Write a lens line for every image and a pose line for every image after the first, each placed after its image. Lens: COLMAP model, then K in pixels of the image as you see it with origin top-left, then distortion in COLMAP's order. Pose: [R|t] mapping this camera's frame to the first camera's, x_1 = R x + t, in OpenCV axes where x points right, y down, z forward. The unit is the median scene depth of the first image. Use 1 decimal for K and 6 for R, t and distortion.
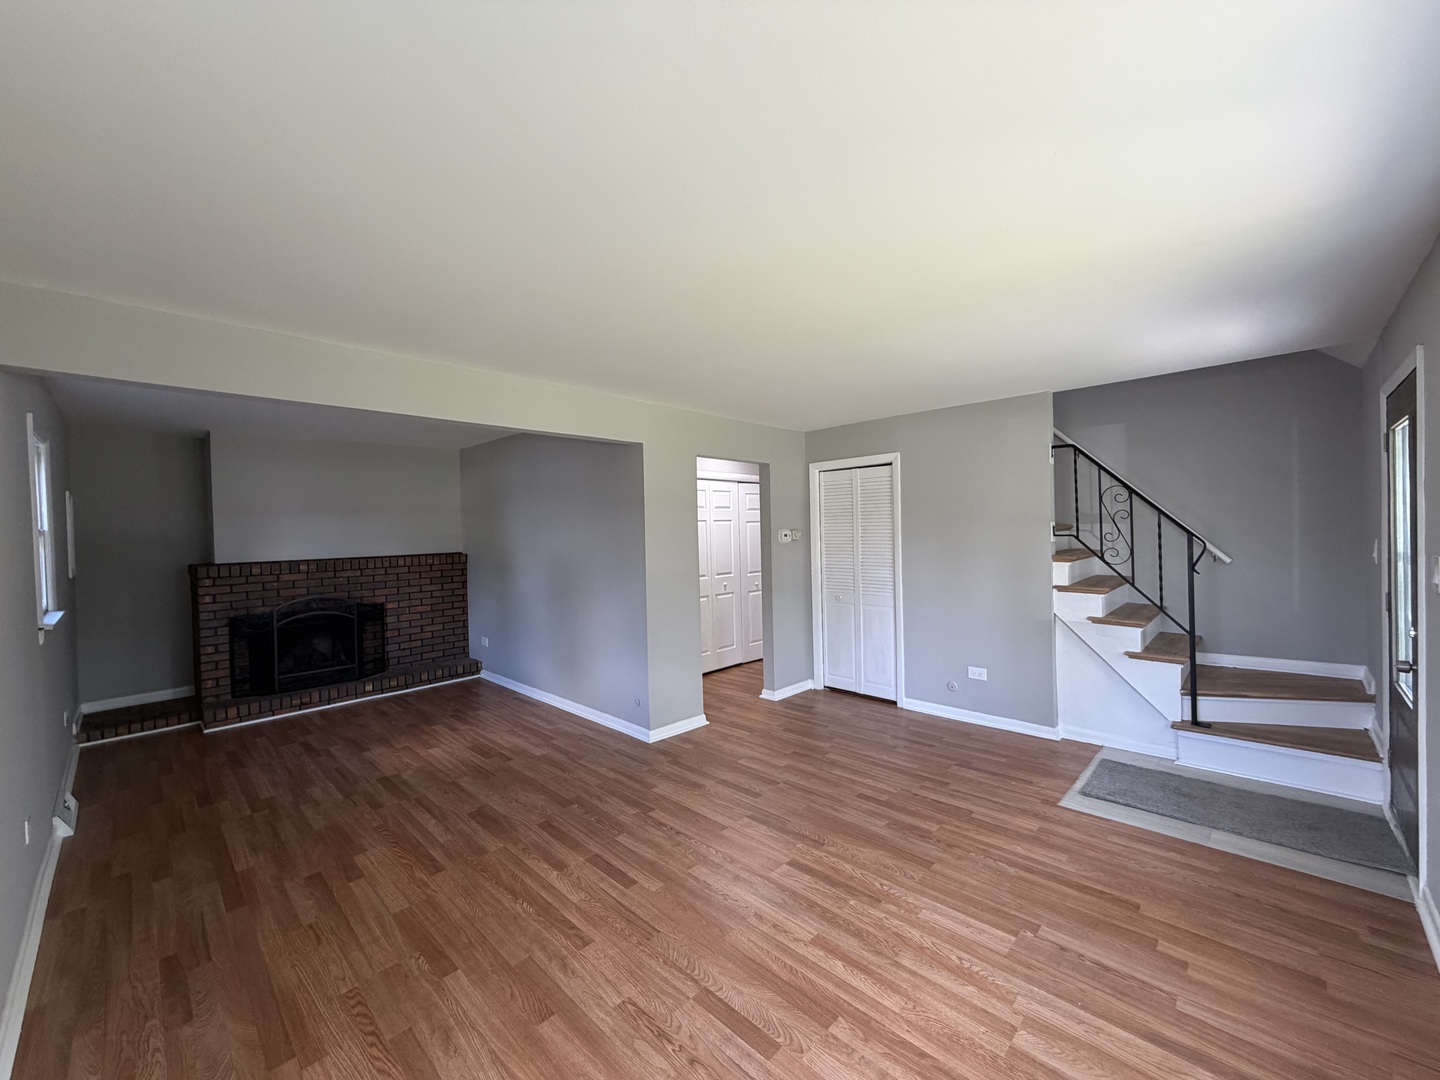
lens RADIAL K [[573.7, 0, 715.4], [0, 573.7, 540.8], [0, 0, 1]] dist [-0.002445, 0.000659]
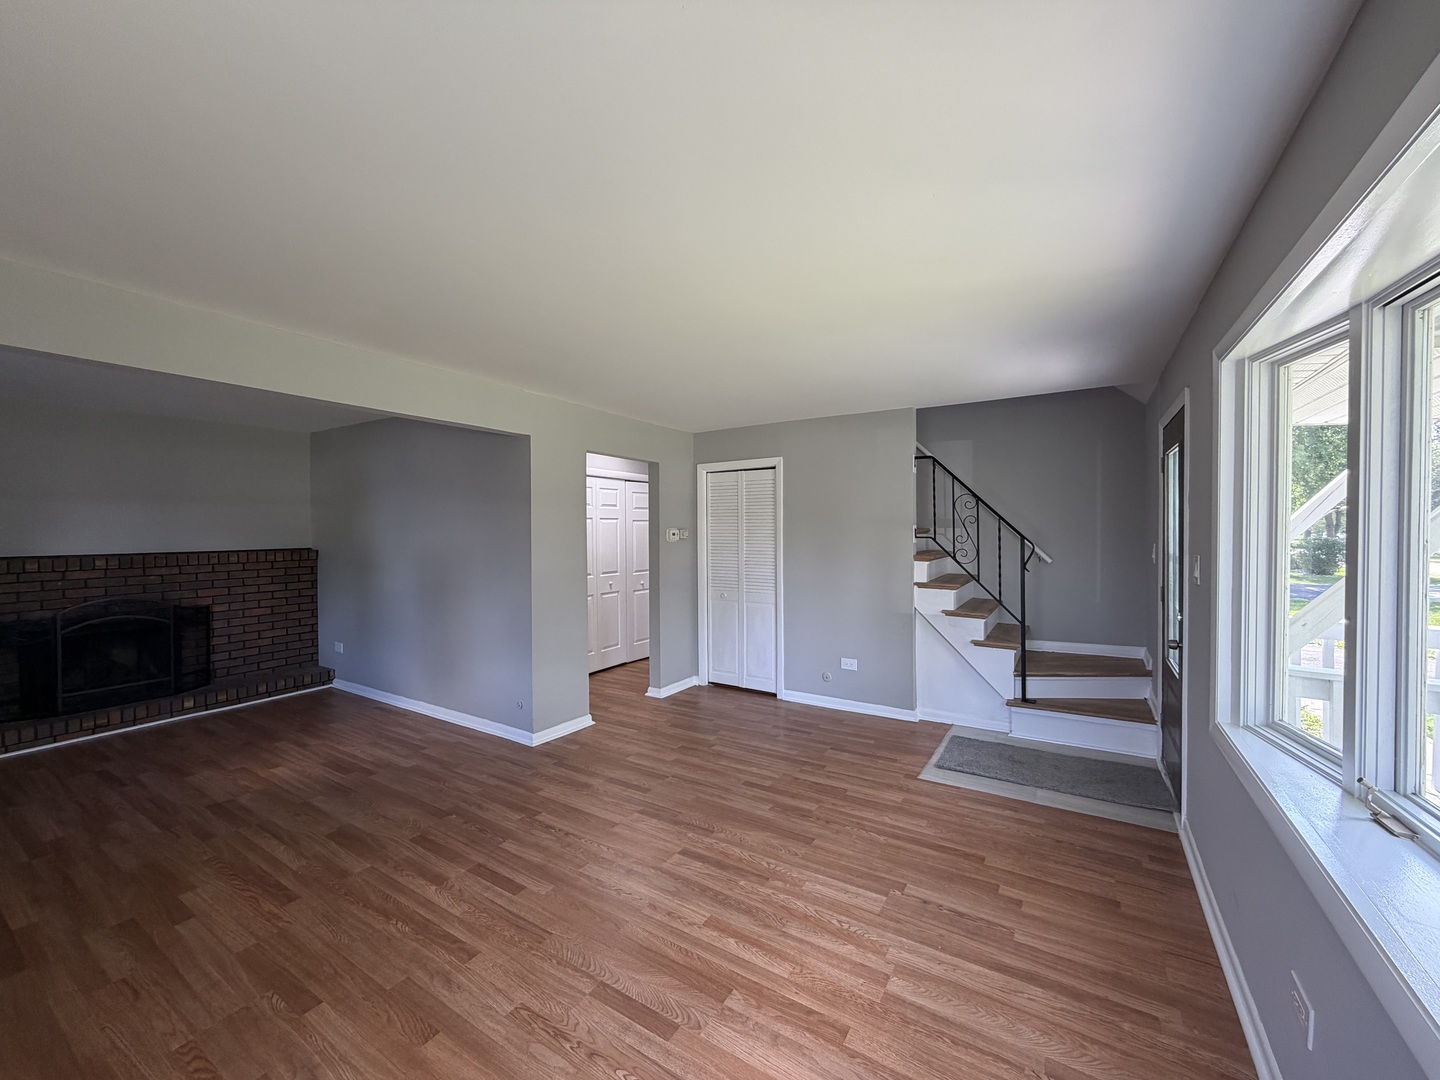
lens RADIAL K [[573.7, 0, 716.0], [0, 573.7, 540.8], [0, 0, 1]] dist [-0.002445, 0.000659]
pose [[0.978005, 0.013885, 0.208120, -0.028458], [-0.013283, 0.999903, -0.004292, 0.010516], [-0.208159, 0.001433, 0.978094, -0.011230]]
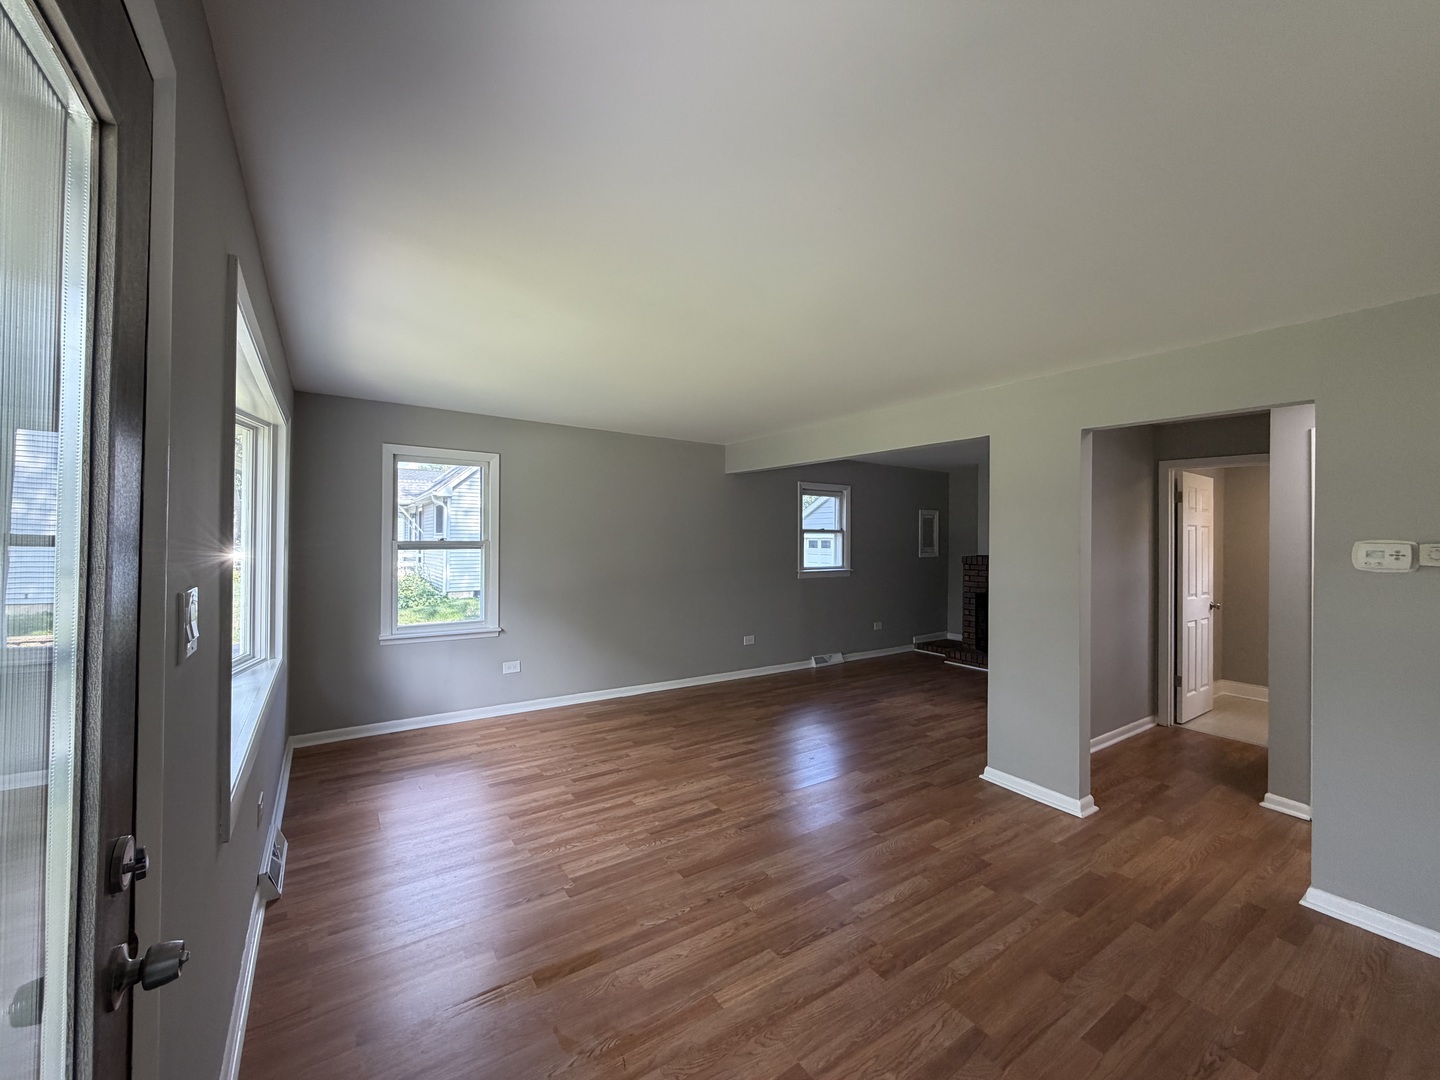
lens RADIAL K [[573.7, 0, 715.1], [0, 573.7, 535.7], [0, 0, 1]] dist [-0.002445, 0.000659]
pose [[-0.201786, 0.013474, -0.979337, 1.224722], [-0.028935, 0.999387, 0.019712, -0.031944], [0.979002, 0.032315, -0.201272, 1.146689]]
